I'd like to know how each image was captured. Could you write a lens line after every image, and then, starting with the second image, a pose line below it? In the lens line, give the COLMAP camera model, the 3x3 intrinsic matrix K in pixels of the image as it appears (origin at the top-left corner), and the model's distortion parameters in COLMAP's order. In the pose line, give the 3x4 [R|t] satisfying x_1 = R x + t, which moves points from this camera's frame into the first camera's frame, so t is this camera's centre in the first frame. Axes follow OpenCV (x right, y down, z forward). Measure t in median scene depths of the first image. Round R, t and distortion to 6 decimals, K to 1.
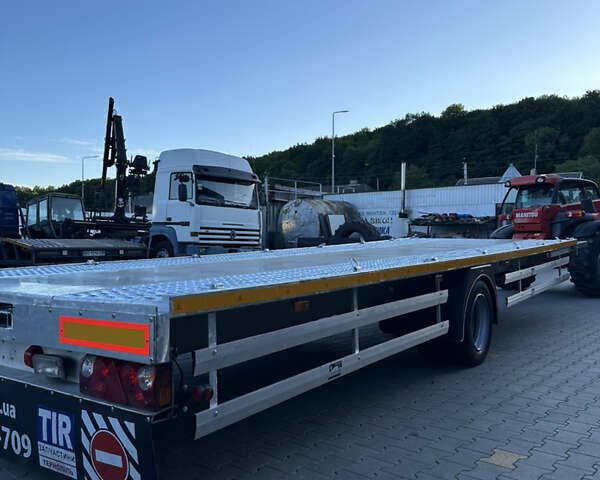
lens RADIAL K [[570.1, 0, 302.9], [0, 570.1, 248.5], [0, 0, 1]] dist [0.116724, -0.208293]
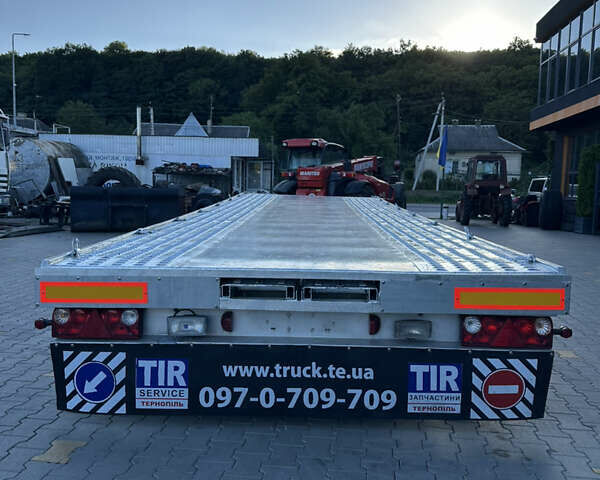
lens RADIAL K [[574.7, 0, 299.7], [0, 574.7, 241.9], [0, 0, 1]] dist [0.101509, -0.196116]
pose [[0.820175, -0.036794, 0.570929, -0.173024], [-0.014442, 0.996280, 0.084952, -0.010263], [-0.571931, -0.077920, 0.816593, 0.022395]]
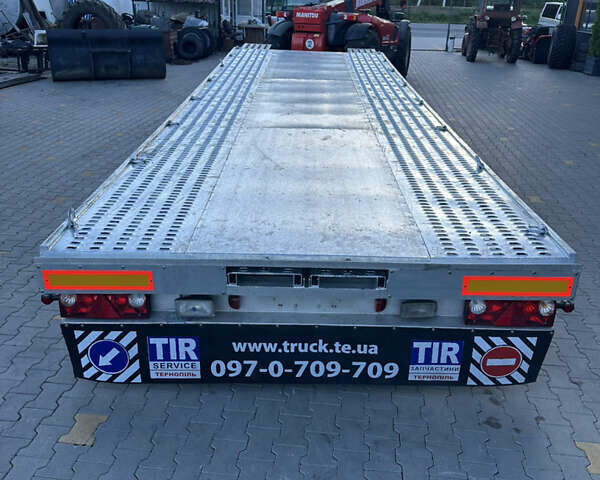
lens RADIAL K [[570.1, 0, 302.9], [0, 570.1, 248.5], [0, 0, 1]] dist [0.116724, -0.208293]
pose [[0.810808, -0.224090, 0.540716, -0.166501], [-0.015454, 0.915290, 0.402500, -0.052641], [-0.585108, -0.334707, 0.738661, 0.038839]]
